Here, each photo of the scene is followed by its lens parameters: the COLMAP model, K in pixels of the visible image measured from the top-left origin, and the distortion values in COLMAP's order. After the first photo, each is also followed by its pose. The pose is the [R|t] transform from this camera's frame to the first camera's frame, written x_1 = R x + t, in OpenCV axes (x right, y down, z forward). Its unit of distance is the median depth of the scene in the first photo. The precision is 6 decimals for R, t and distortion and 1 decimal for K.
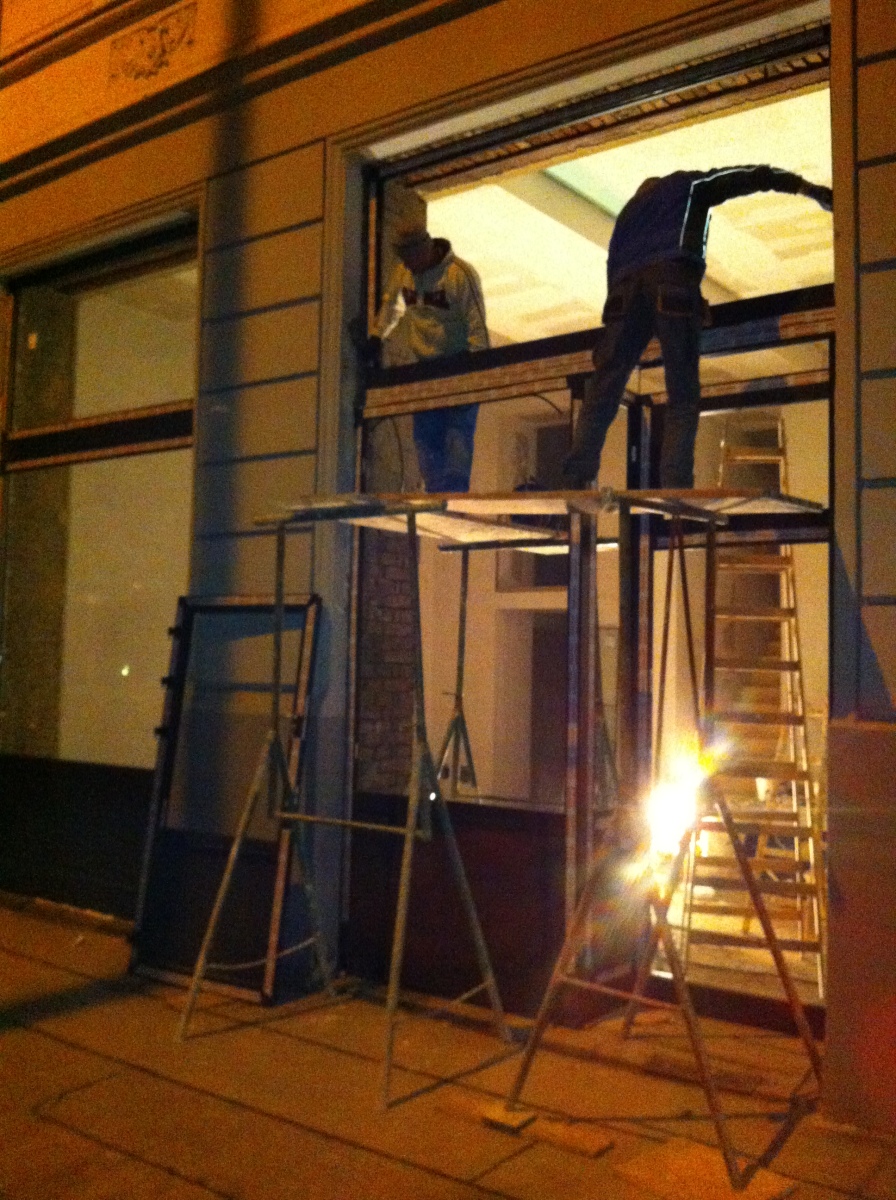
lens RADIAL K [[1139.0, 0, 440.9], [0, 1139.0, 600.6], [0, 0, 1]] dist [0.103867, -0.357625]
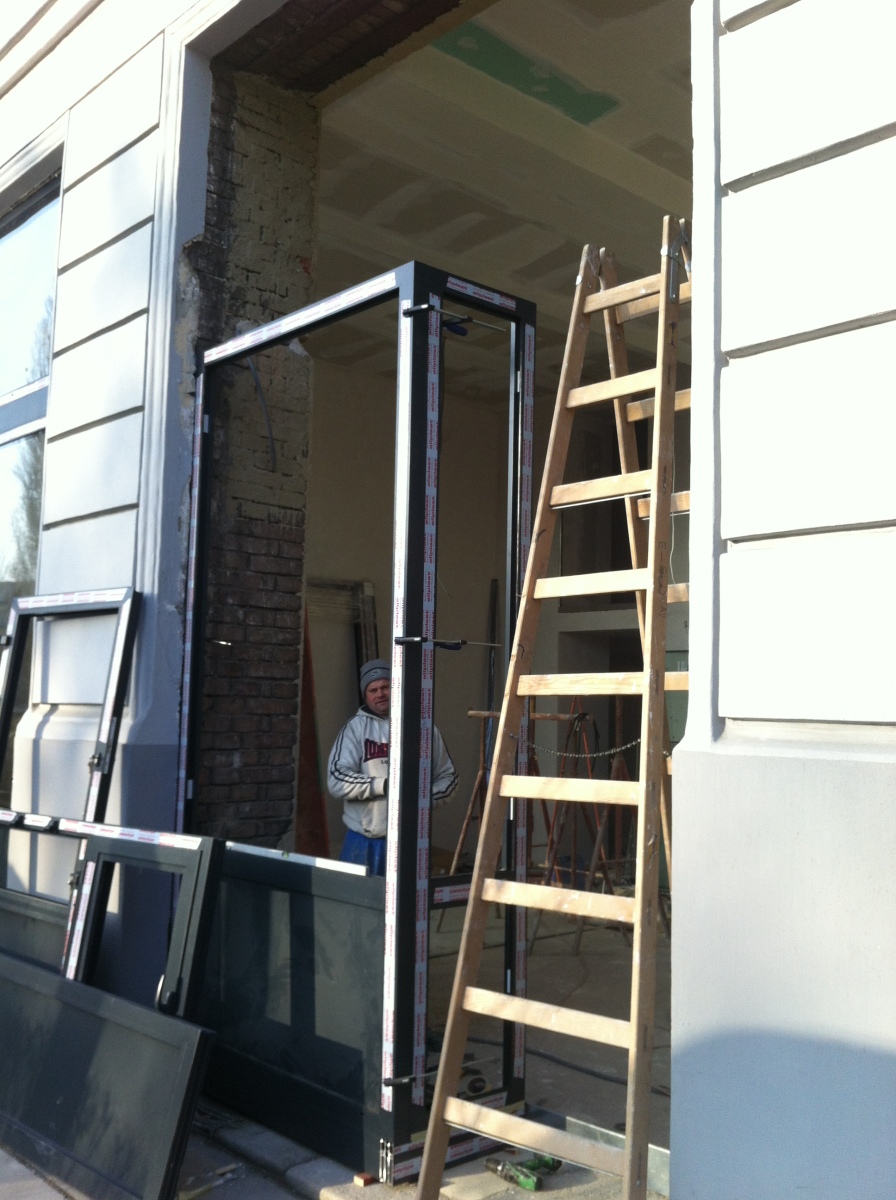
lens RADIAL K [[1158.8, 0, 448.0], [0, 1158.8, 600.0], [0, 0, 1]] dist [0.124701, -0.380126]
pose [[0.982549, -0.020920, -0.184826, 0.252483], [0.012673, 0.998875, -0.045690, 0.042785], [0.185573, 0.042550, 0.981709, 0.256007]]
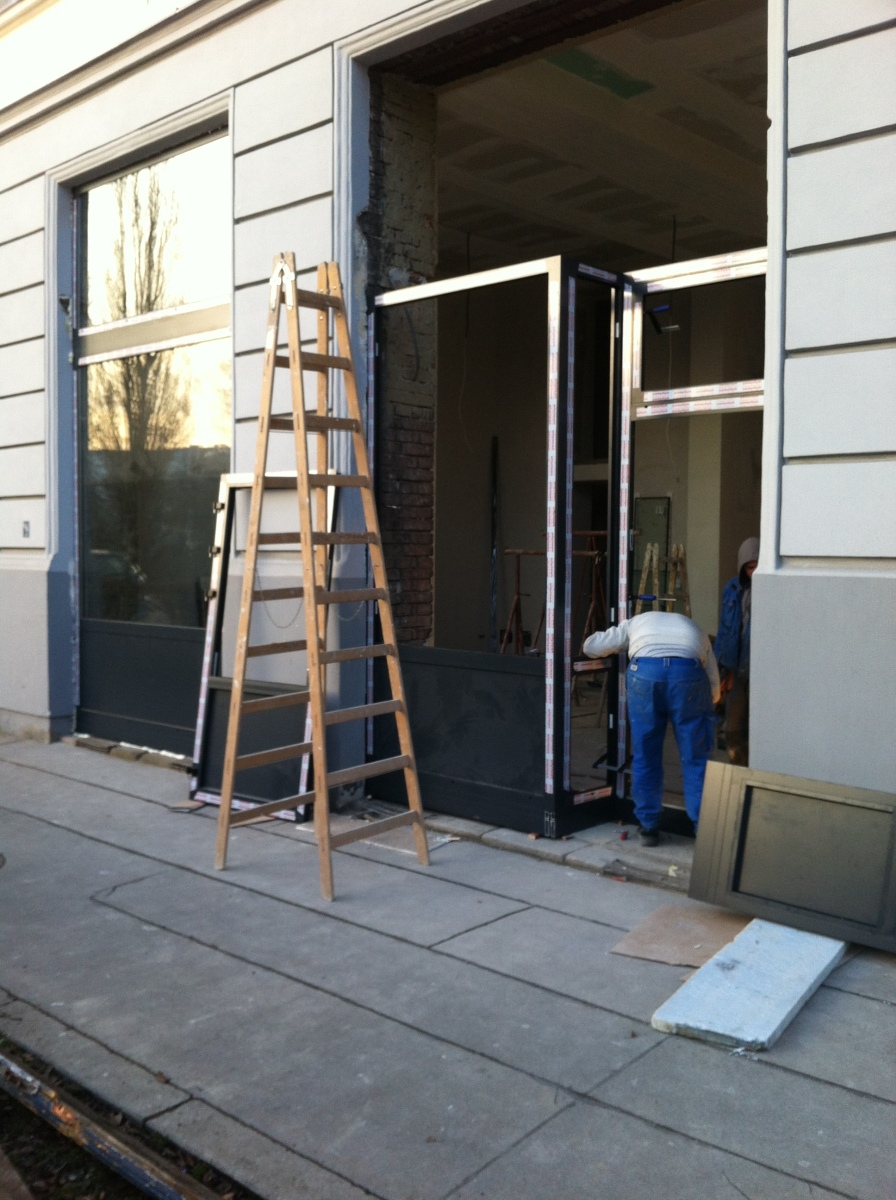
lens RADIAL K [[1158.8, 0, 448.0], [0, 1158.8, 600.0], [0, 0, 1]] dist [0.124701, -0.380126]
pose [[0.993507, -0.014166, -0.112885, 0.129952], [0.025389, 0.994802, 0.098611, 0.012746], [0.110902, -0.100836, 0.988703, -0.130653]]
